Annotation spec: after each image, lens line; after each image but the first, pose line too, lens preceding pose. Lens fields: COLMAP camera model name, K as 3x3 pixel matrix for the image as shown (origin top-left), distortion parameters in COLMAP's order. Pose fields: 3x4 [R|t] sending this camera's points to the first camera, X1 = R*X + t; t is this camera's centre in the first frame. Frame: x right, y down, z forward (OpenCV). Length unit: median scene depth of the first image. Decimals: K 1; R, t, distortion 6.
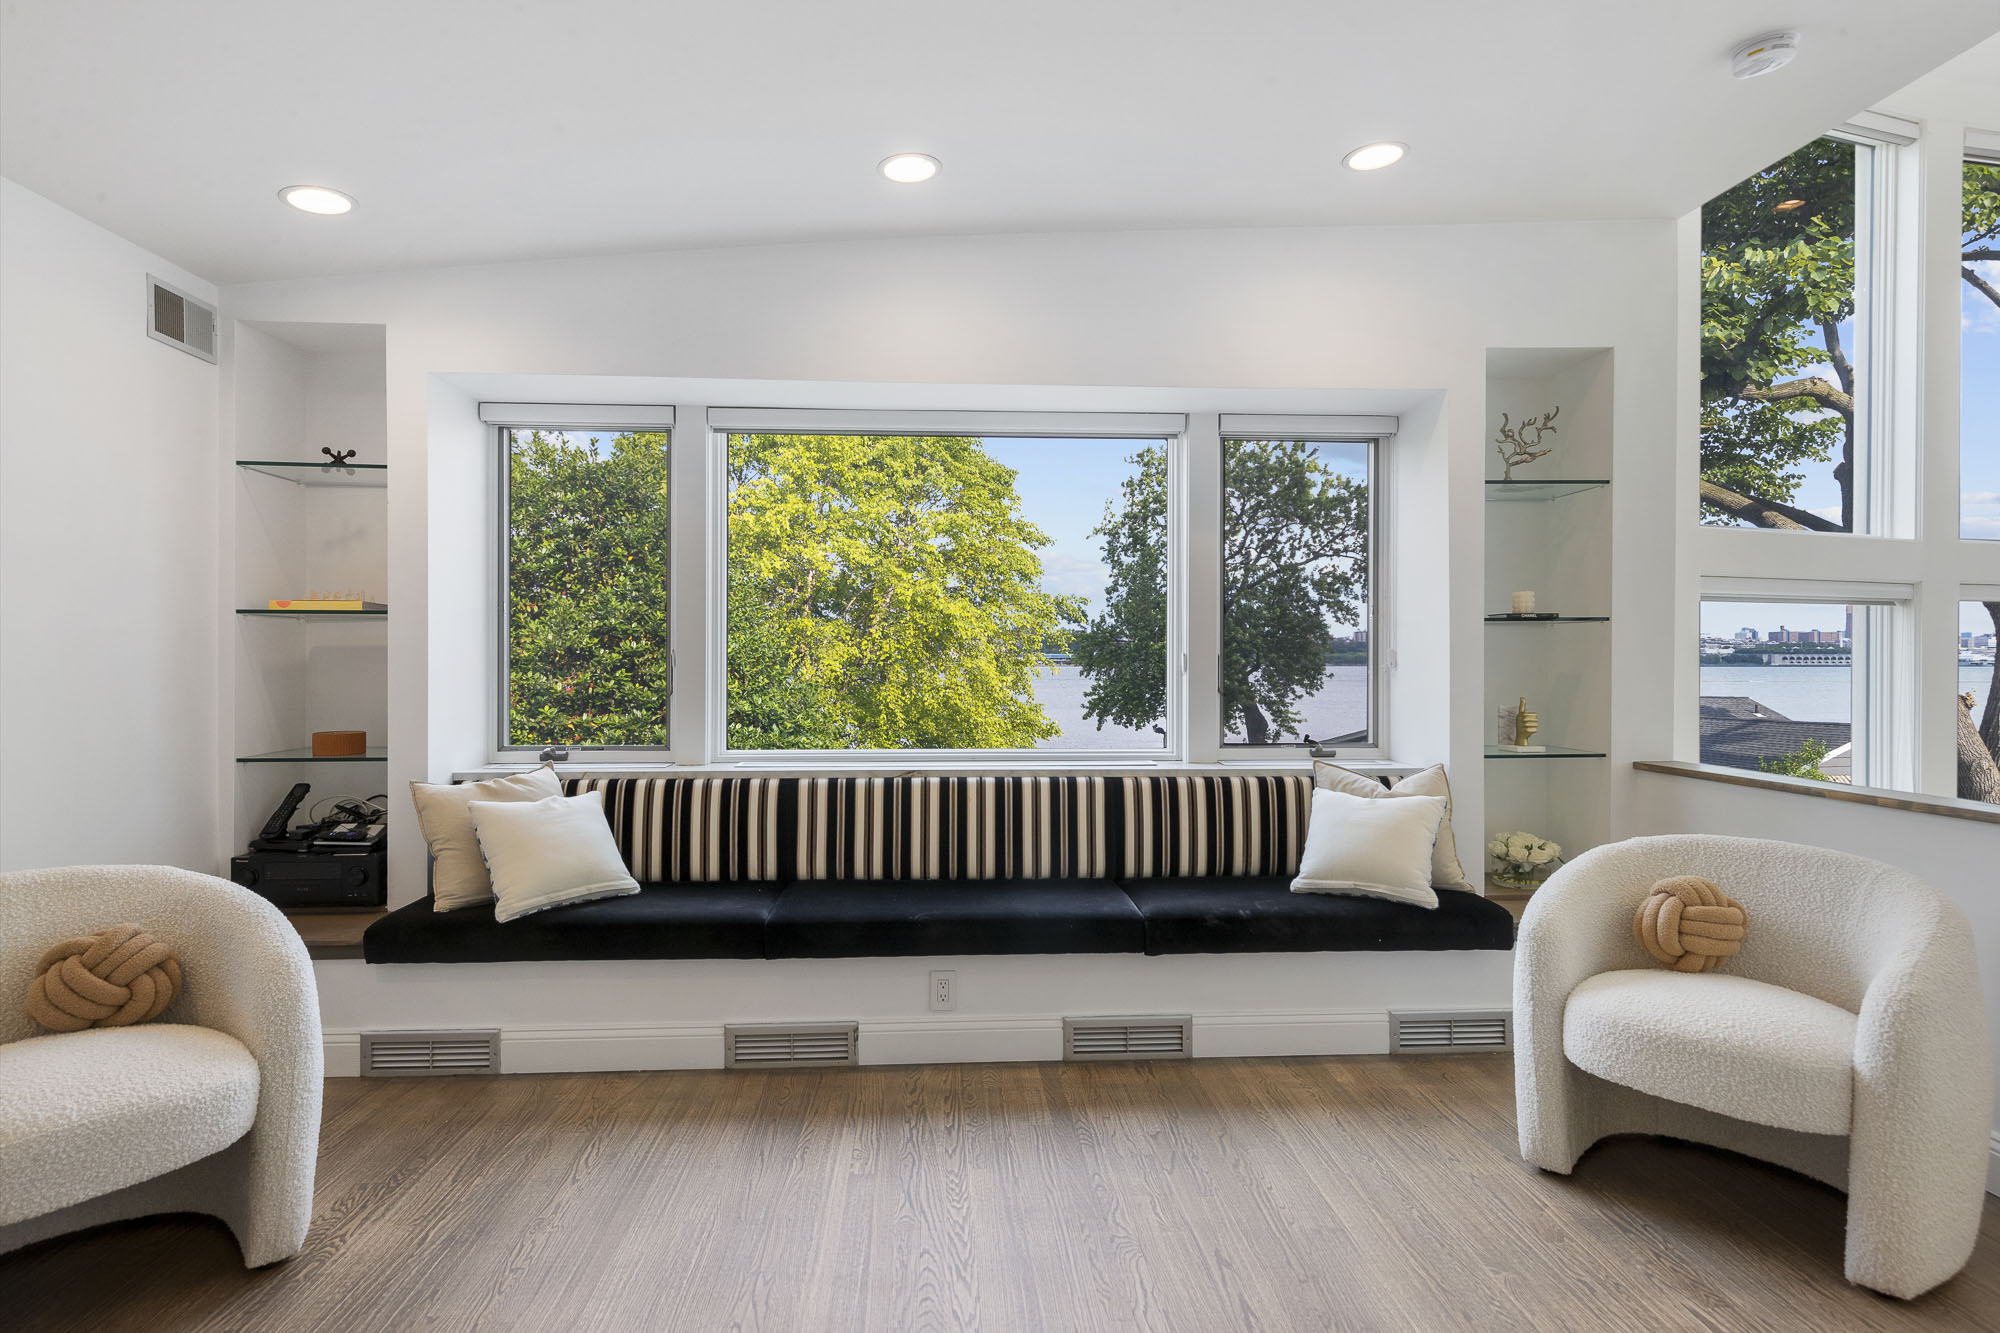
lens RADIAL K [[1019.9, 0, 993.6], [0, 1019.9, 667.4], [0, 0, 1]] dist [0.017053, -0.007648]
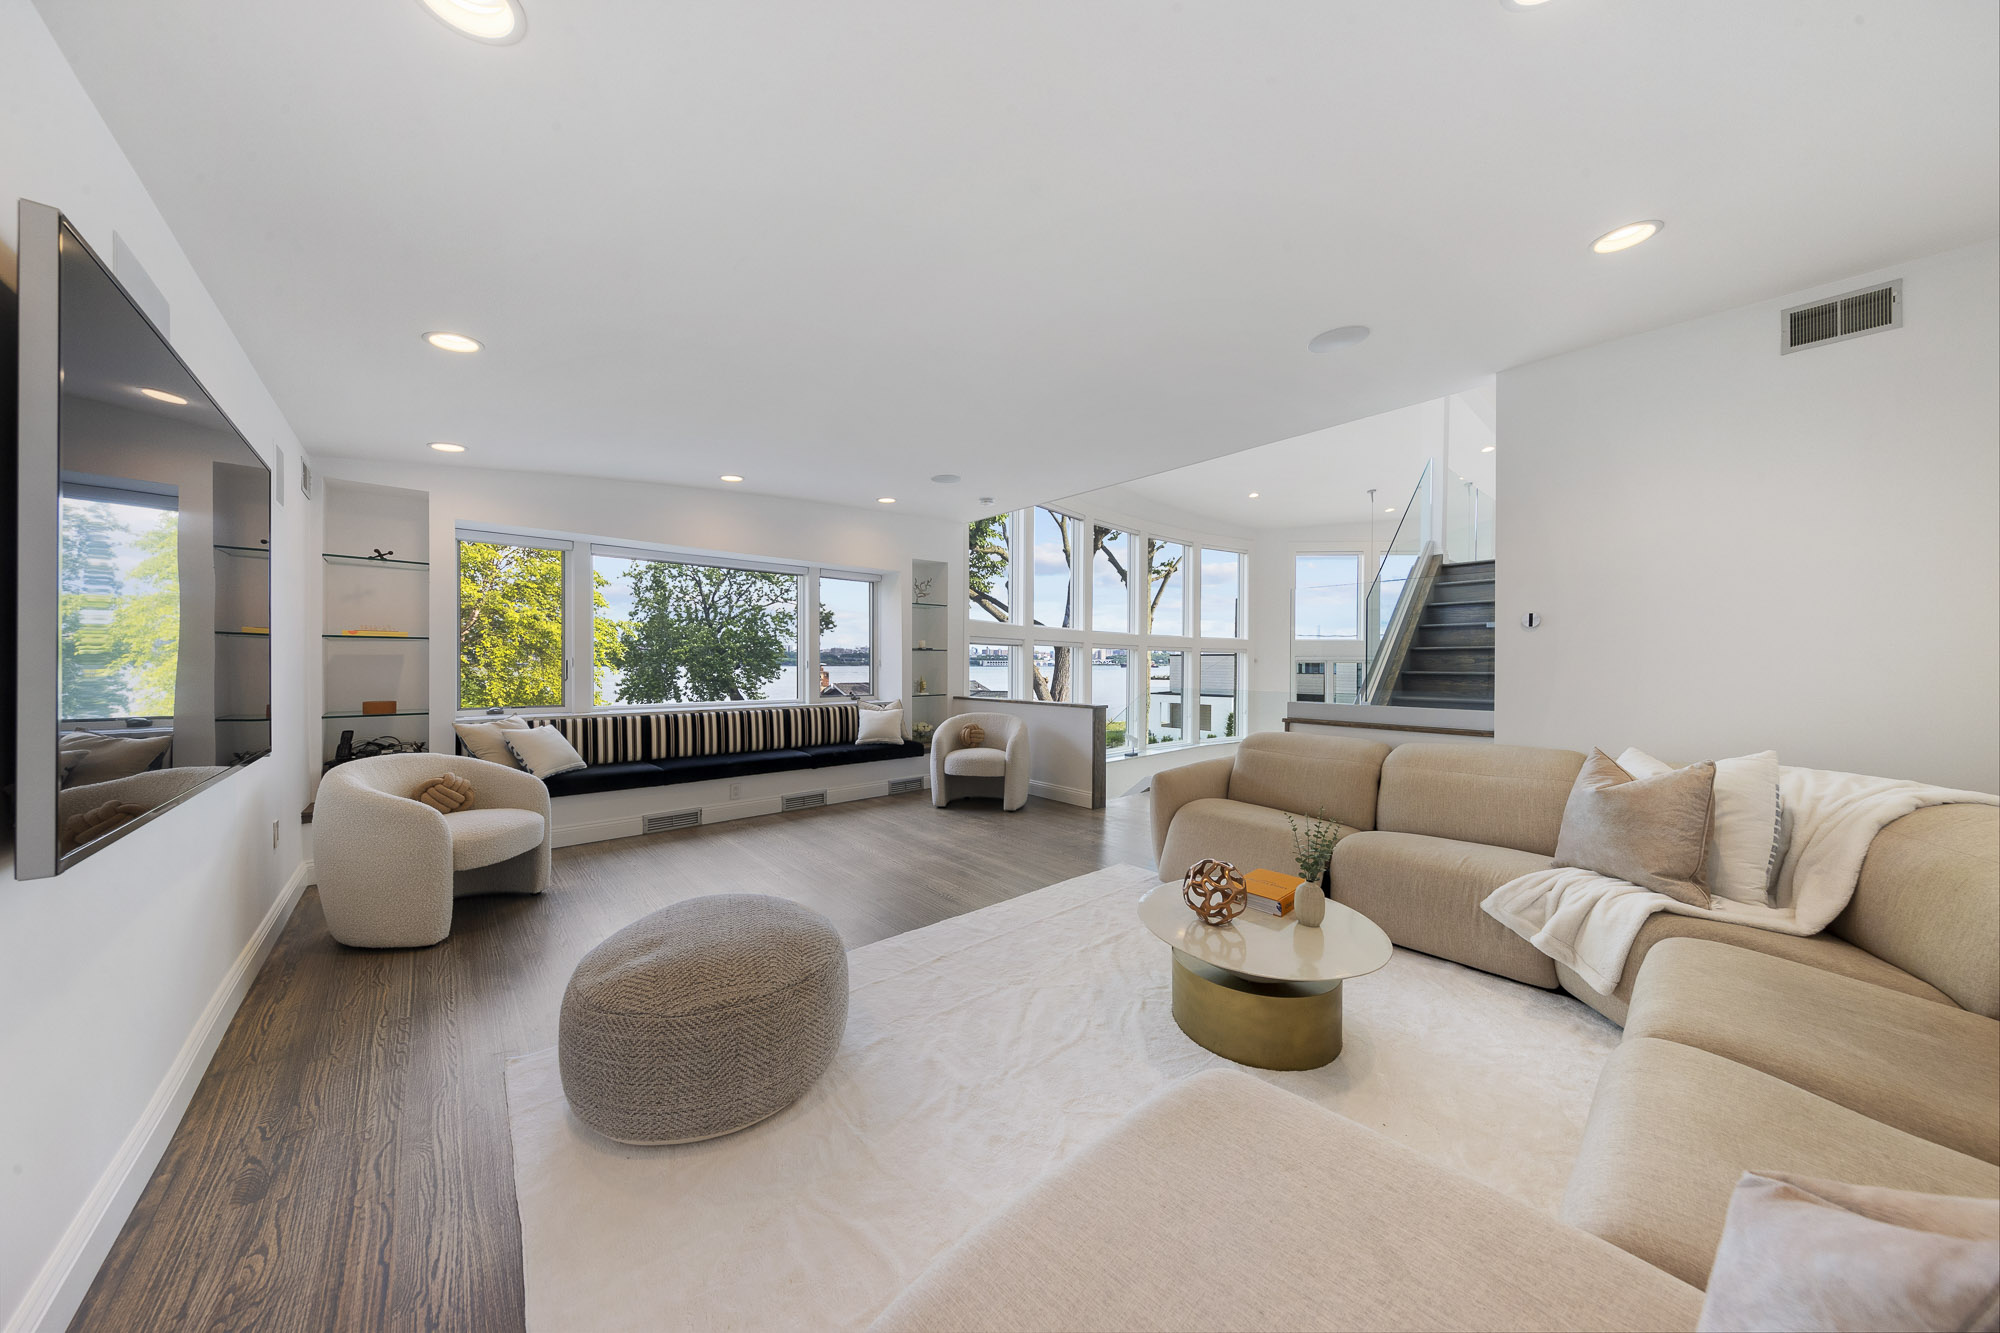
lens RADIAL K [[631.2, 0, 993.4], [0, 631.2, 673.4], [0, 0, 1]] dist [0.004893, -0.001079]
pose [[0.786878, -0.007739, 0.617059, -0.464103], [0.001180, 0.999938, 0.011036, 0.000875], [-0.617107, -0.007956, 0.786839, -0.585273]]
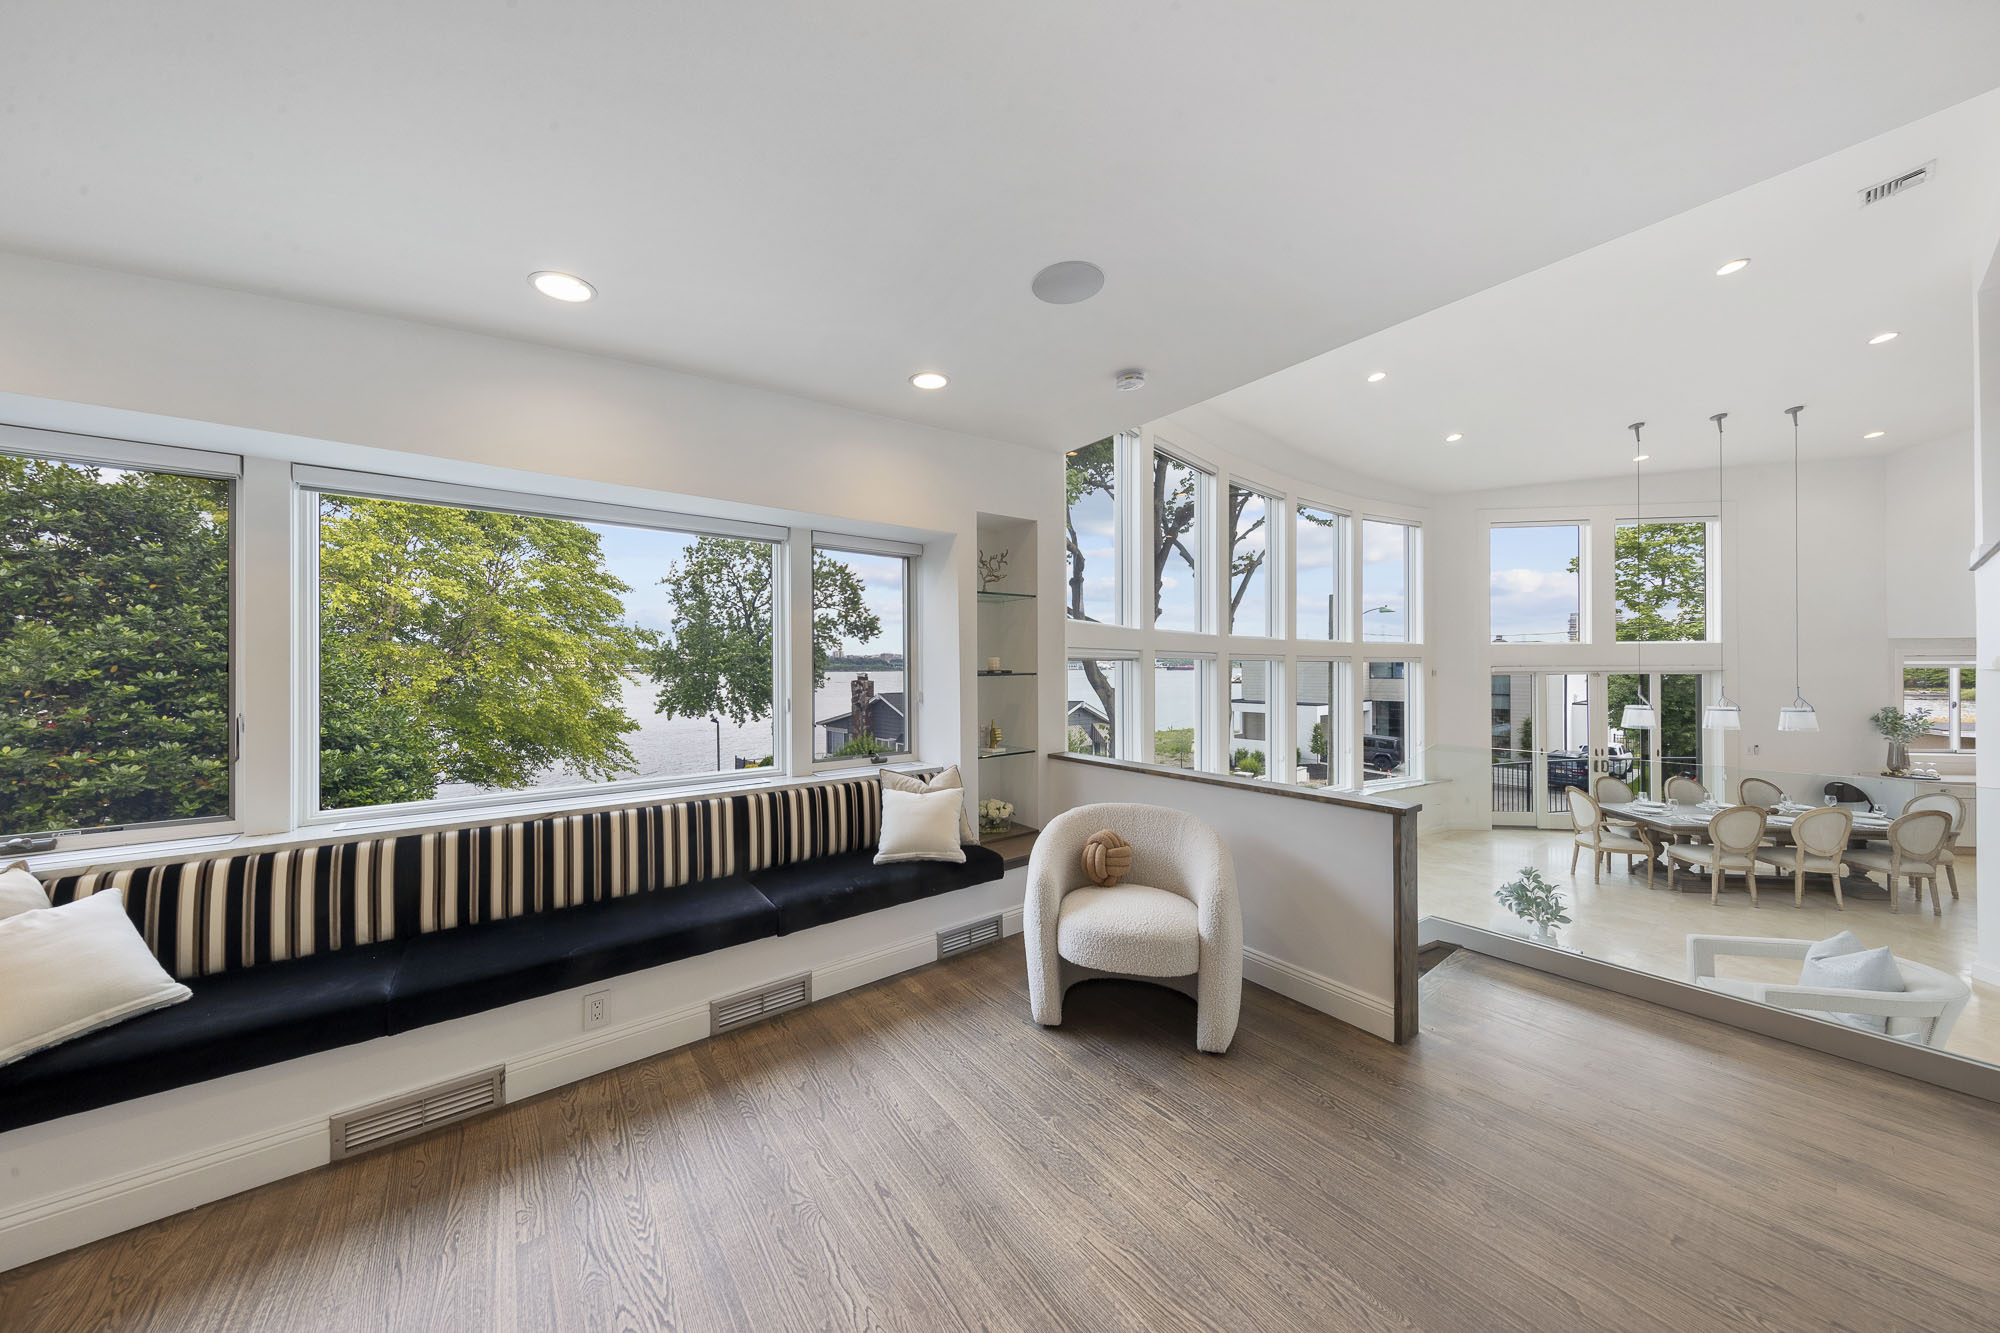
lens RADIAL K [[631.2, 0, 991.8], [0, 631.2, 667.3], [0, 0, 1]] dist [0.004893, -0.001079]
pose [[0.833100, -0.005100, 0.553099, -0.064088], [0.009380, 0.999944, -0.004908, -0.054519], [-0.553043, 0.009277, 0.833101, 0.140094]]
